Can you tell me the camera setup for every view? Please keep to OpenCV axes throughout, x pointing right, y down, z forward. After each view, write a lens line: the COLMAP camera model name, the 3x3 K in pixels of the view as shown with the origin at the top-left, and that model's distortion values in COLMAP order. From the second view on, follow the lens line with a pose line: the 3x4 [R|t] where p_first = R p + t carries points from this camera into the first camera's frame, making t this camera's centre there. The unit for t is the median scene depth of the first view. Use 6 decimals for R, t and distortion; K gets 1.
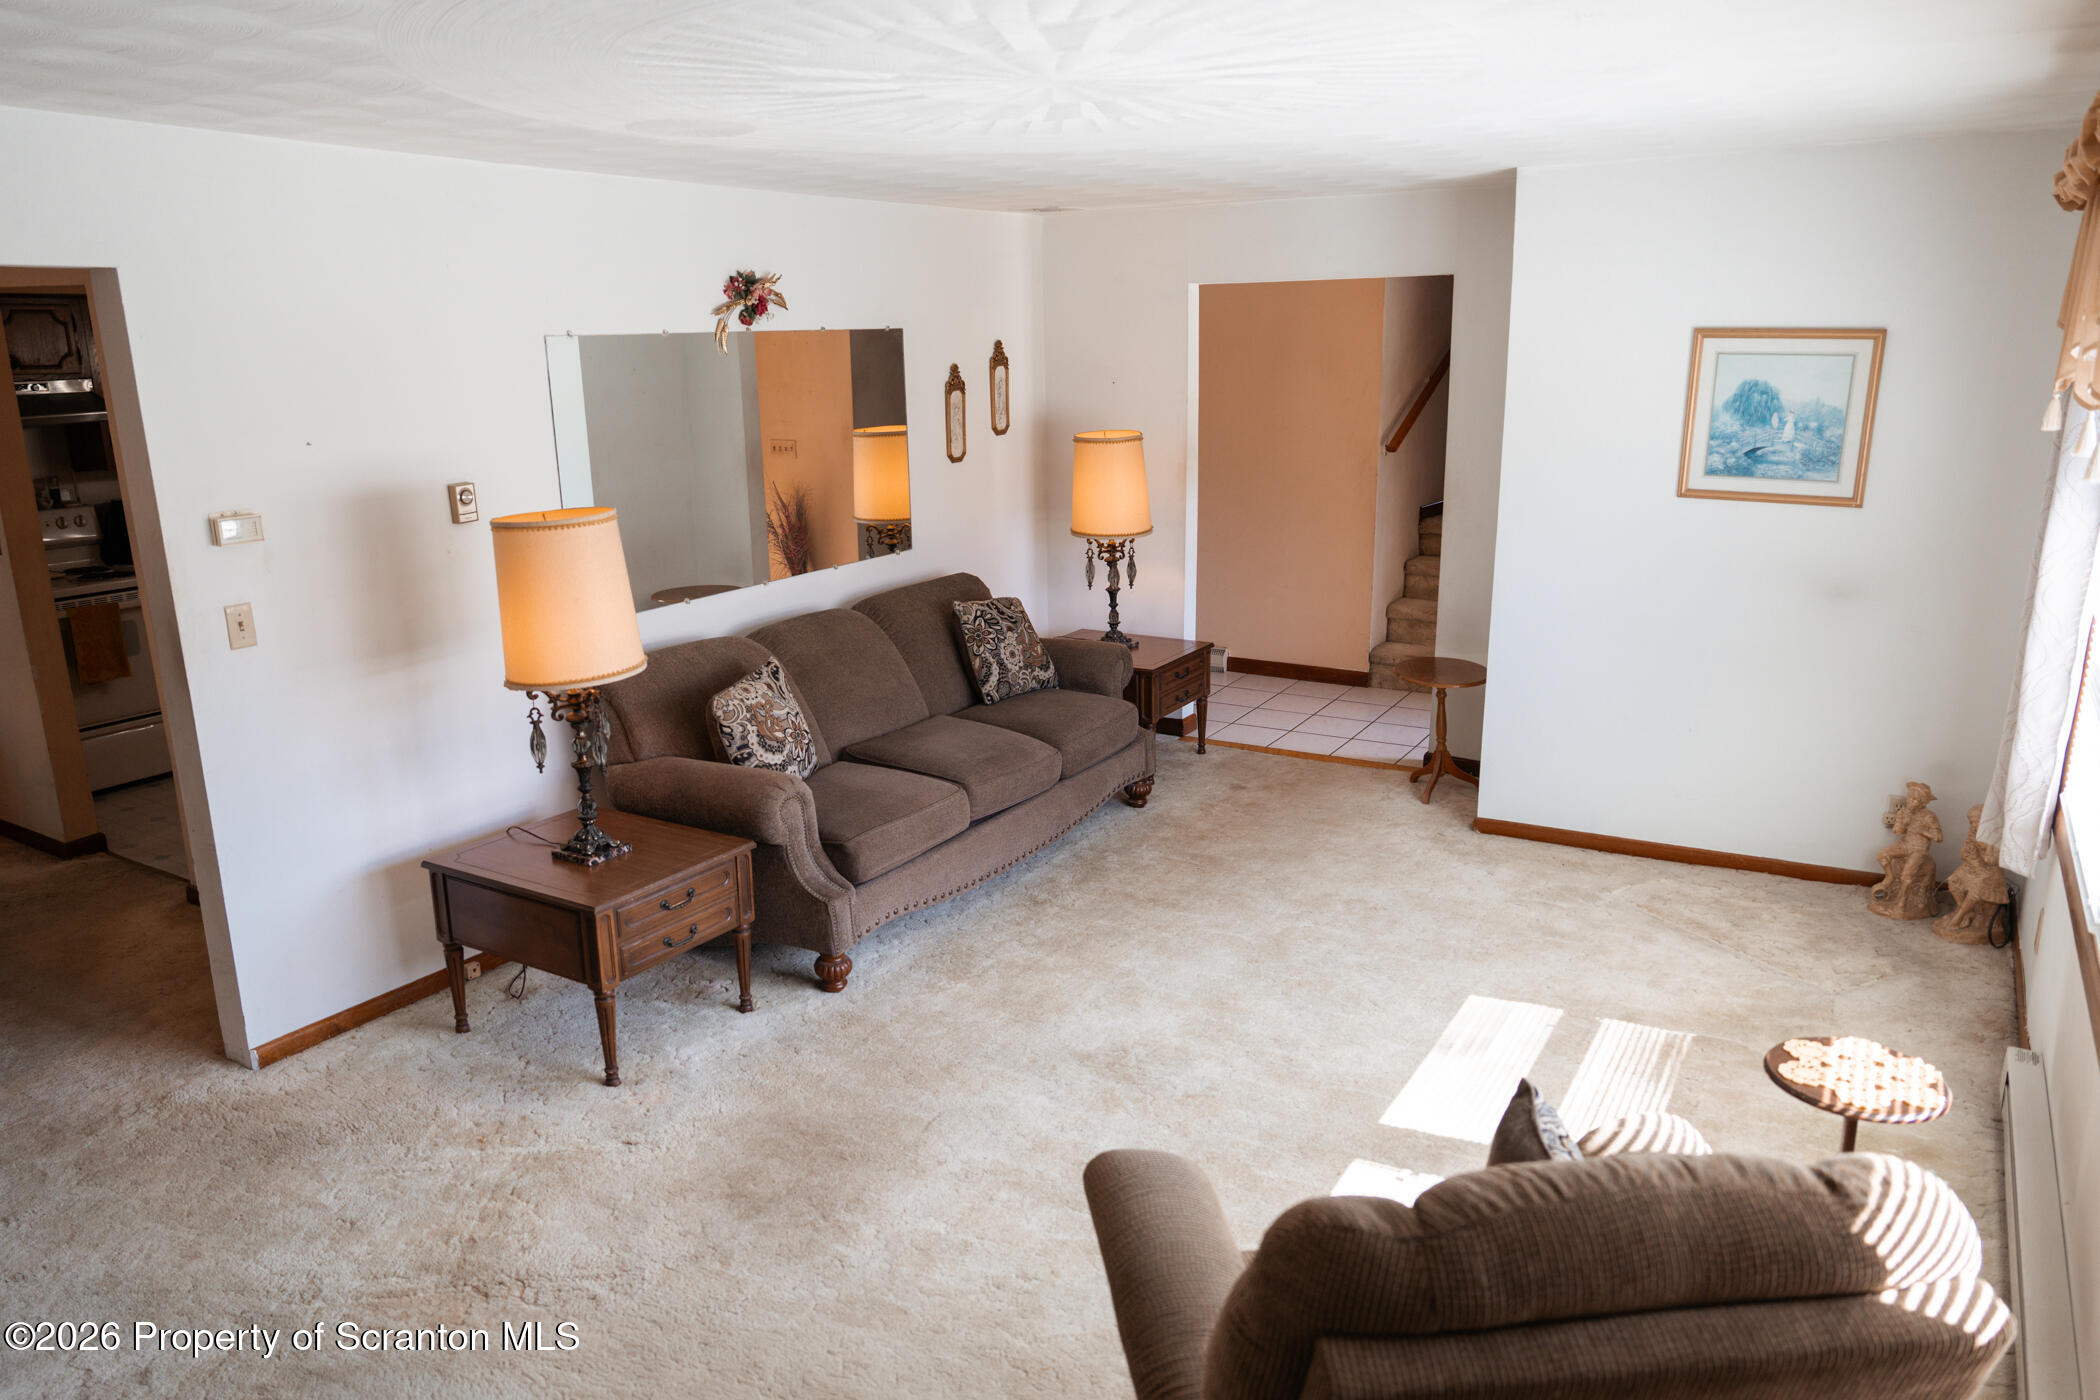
lens RADIAL K [[1417.3, 0, 1066.7], [0, 1417.3, 705.6], [0, 0, 1]] dist [-0.015858, 0.019683]
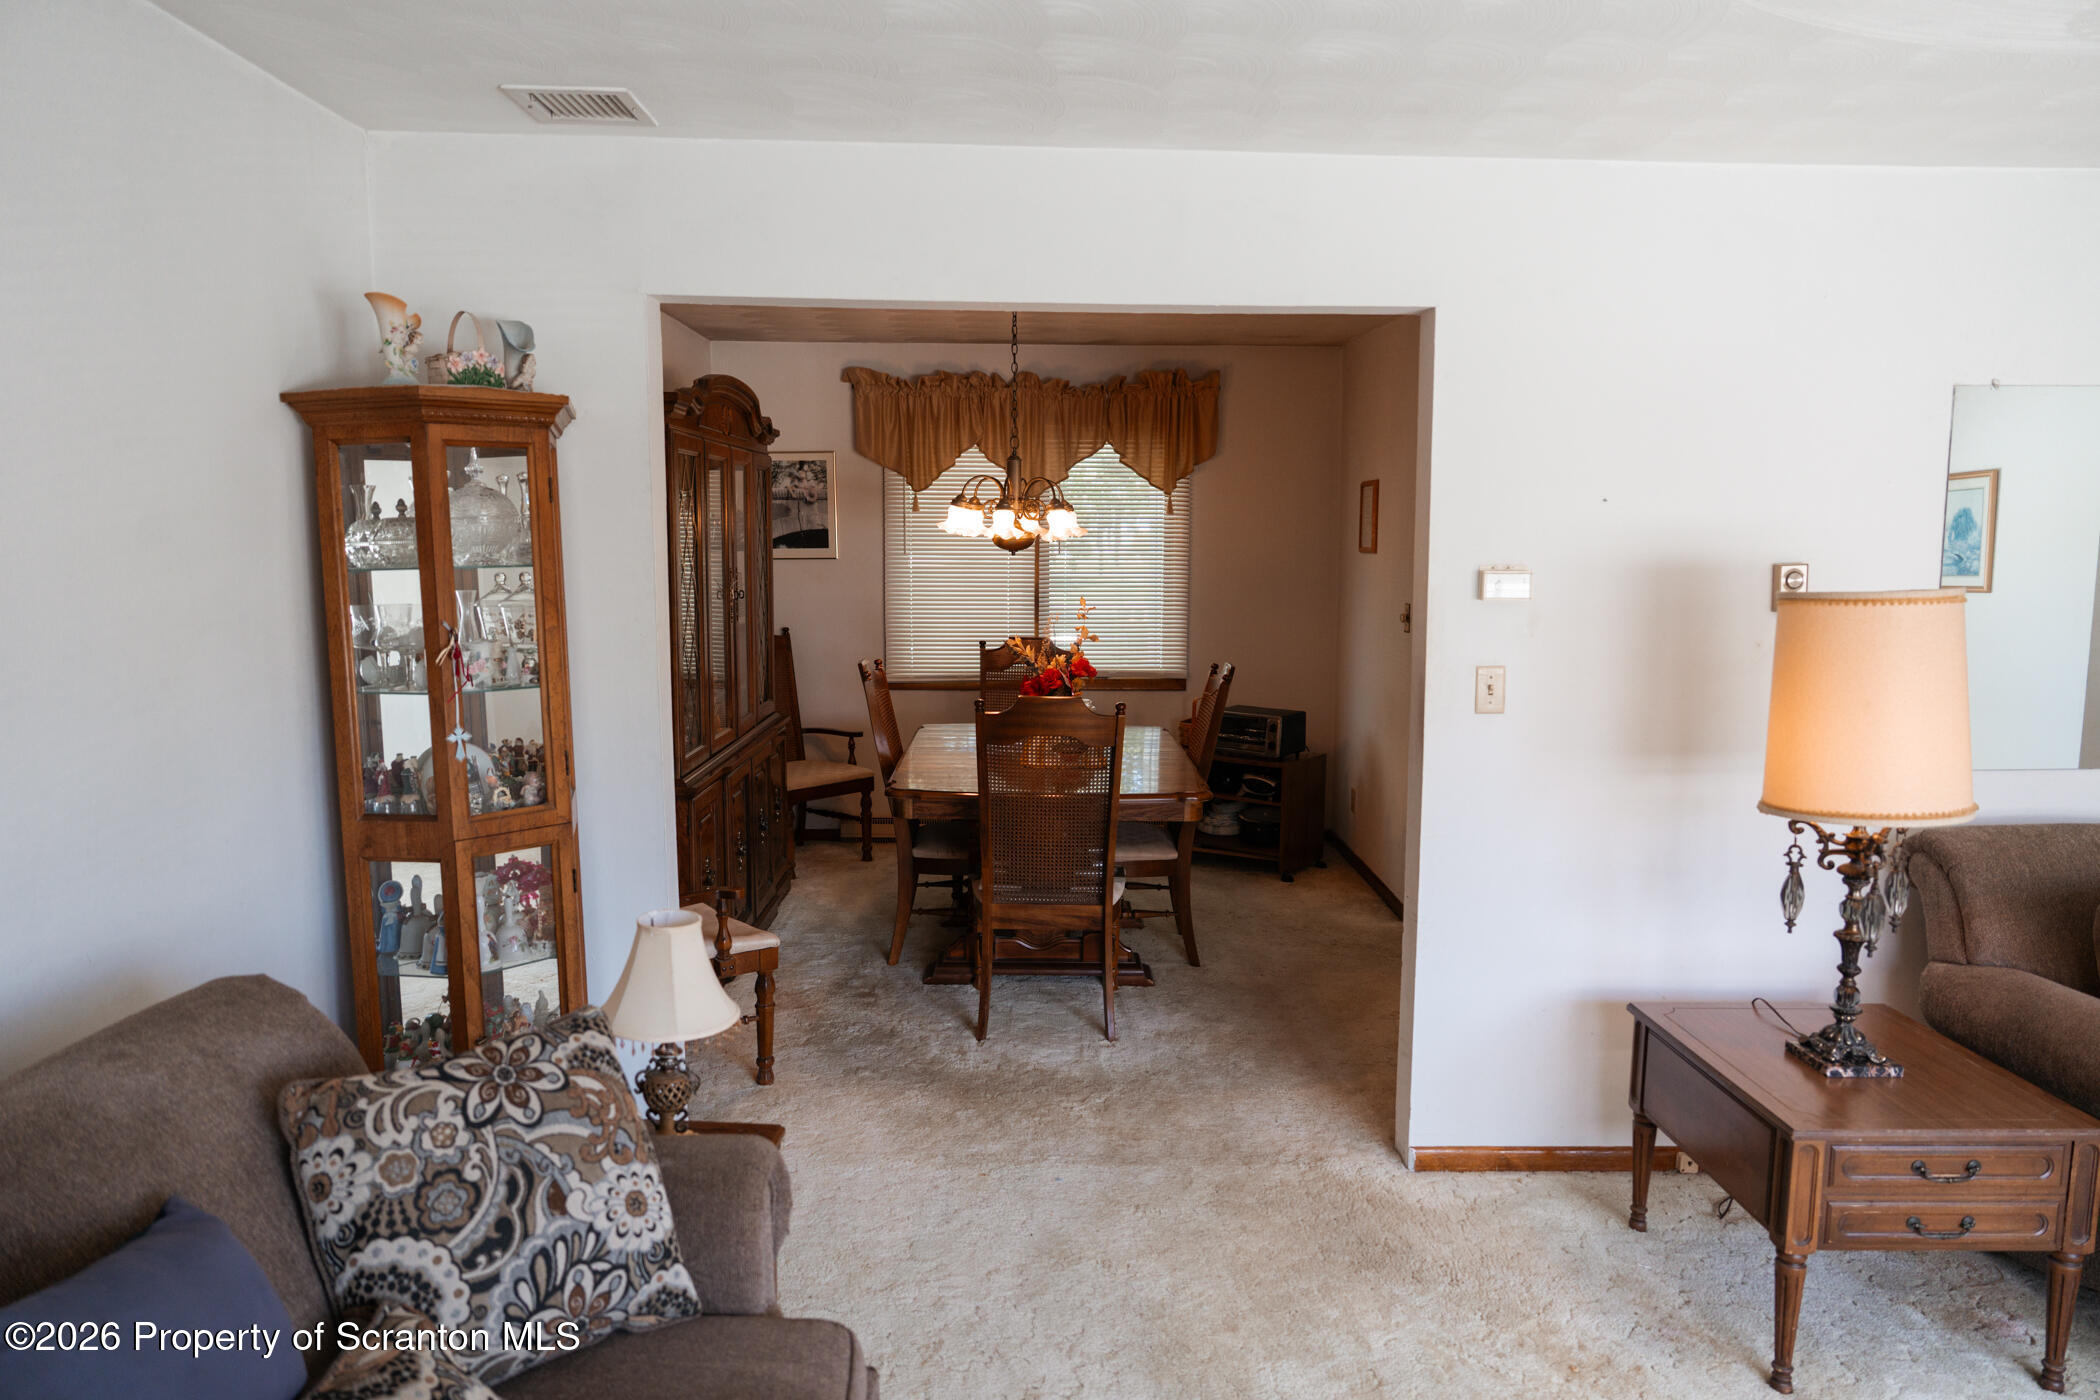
lens RADIAL K [[1417.3, 0, 1047.9], [0, 1417.3, 707.4], [0, 0, 1]] dist [-0.015858, 0.019683]
pose [[0.535952, 0.117727, -0.836000, 0.028898], [-0.217750, 0.976002, -0.002156, 0.017940], [0.815684, 0.183194, 0.548726, 0.243825]]
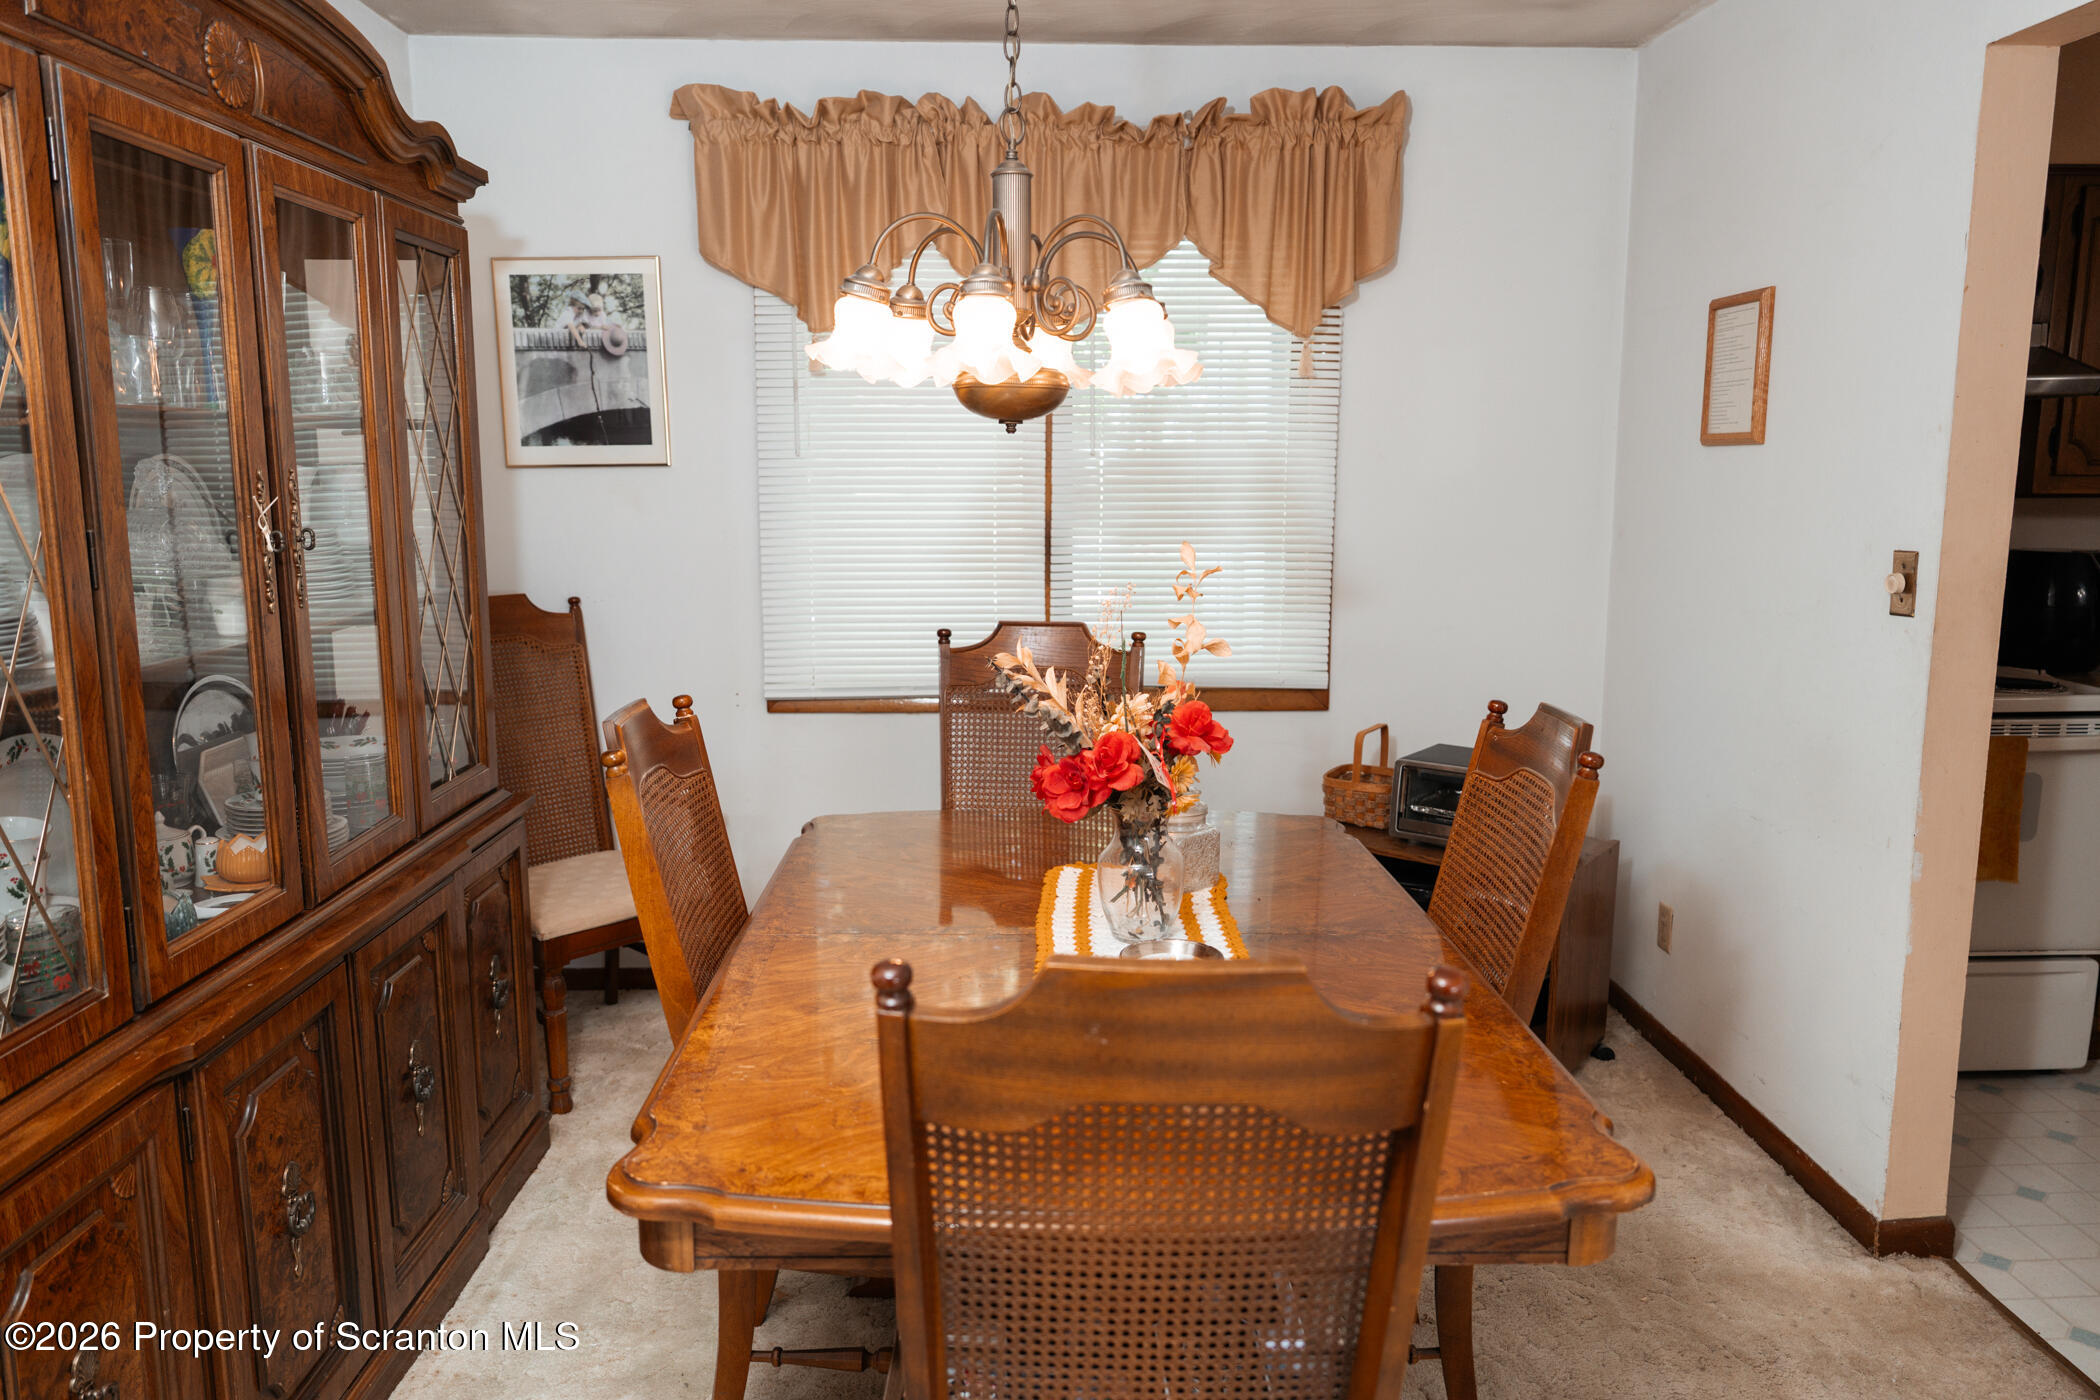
lens RADIAL K [[1417.3, 0, 1054.5], [0, 1417.3, 688.6], [0, 0, 1]] dist [-0.015858, 0.019683]
pose [[0.547588, 0.142194, -0.824578, -0.712215], [-0.212385, 0.976802, 0.027402, -0.047960], [0.809345, 0.160123, 0.565085, 0.682889]]
